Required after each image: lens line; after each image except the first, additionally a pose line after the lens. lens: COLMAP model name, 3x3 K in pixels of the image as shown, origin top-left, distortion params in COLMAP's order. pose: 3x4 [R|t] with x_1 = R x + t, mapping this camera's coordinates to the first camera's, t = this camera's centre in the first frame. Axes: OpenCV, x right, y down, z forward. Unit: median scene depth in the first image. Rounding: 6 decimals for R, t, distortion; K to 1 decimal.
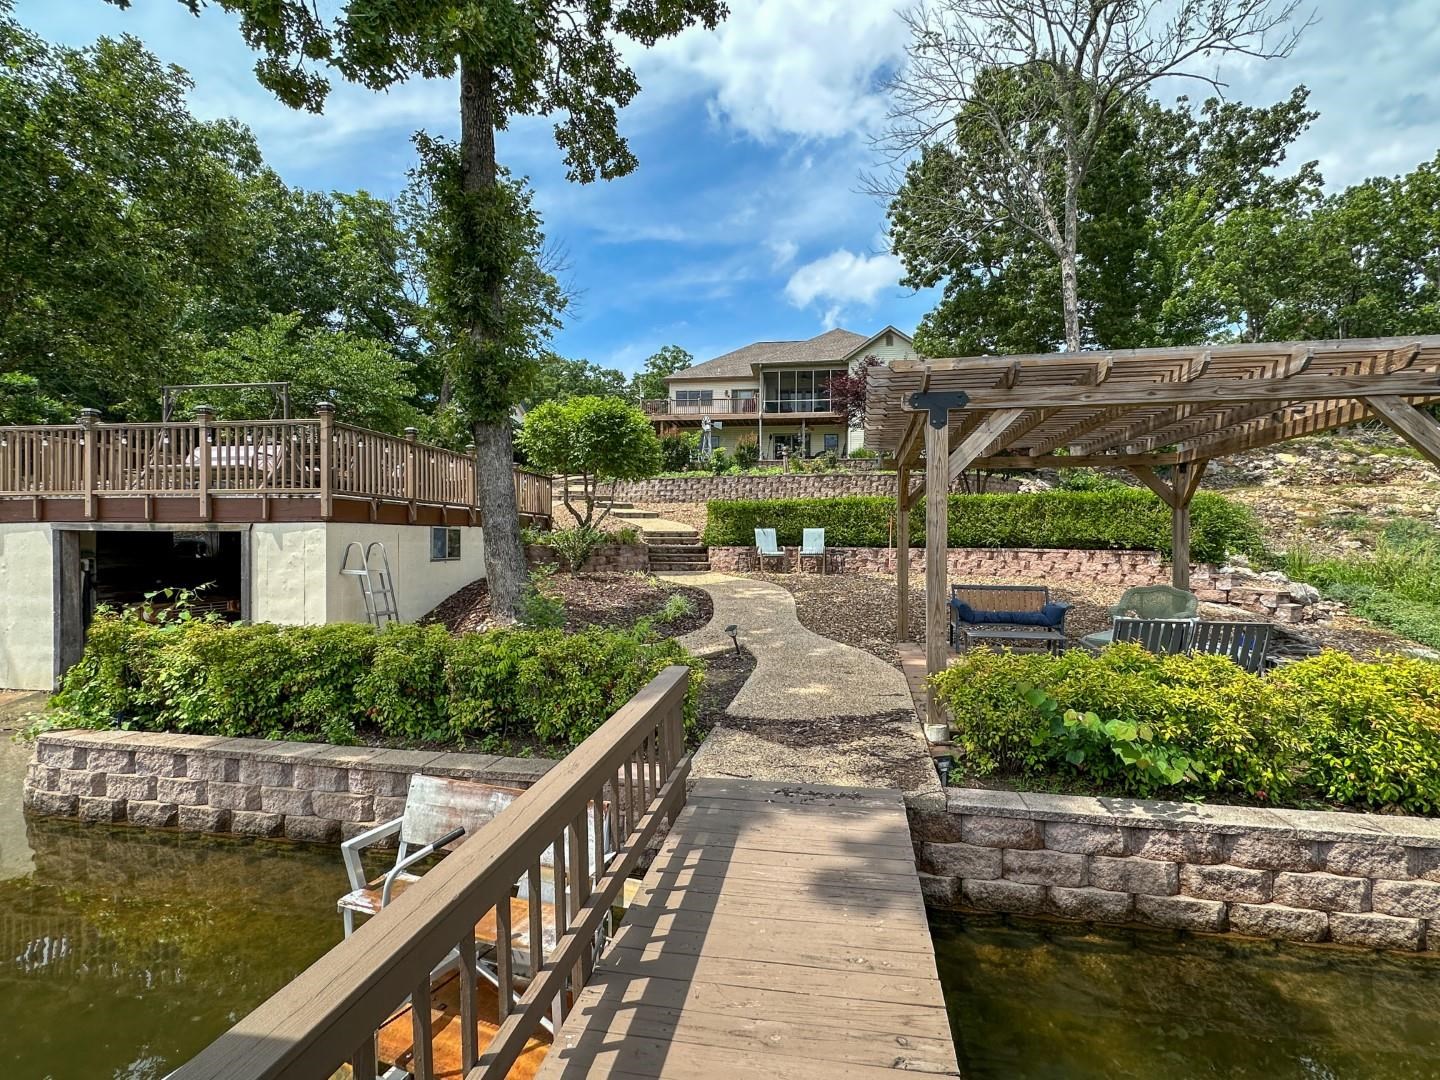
lens RADIAL K [[693.9, 0, 720.0], [0, 693.9, 540.0], [0, 0, 1]] dist [-0.000906, -0.000829]
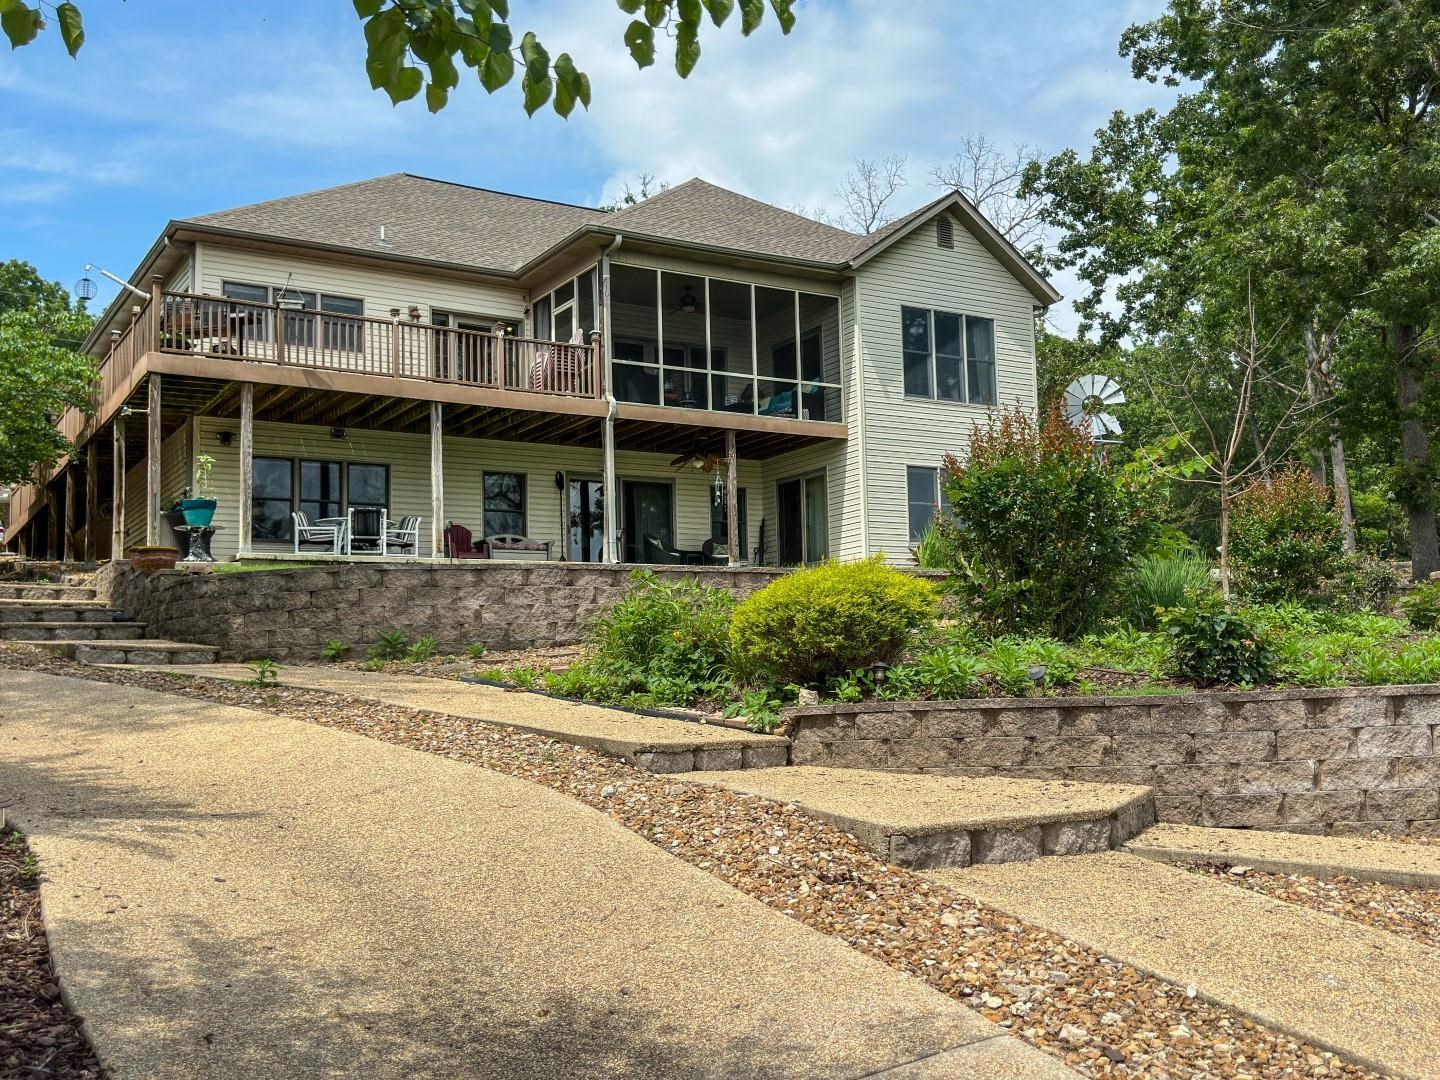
lens RADIAL K [[1448.1, 0, 756.4], [0, 1448.1, 540.6], [0, 0, 1]] dist [0.209728, -0.497437]
pose [[0.772710, 0.047093, 0.633010, -0.877323], [0.029822, 0.993449, -0.110312, -0.168383], [-0.634058, 0.104117, 0.766244, 1.554687]]
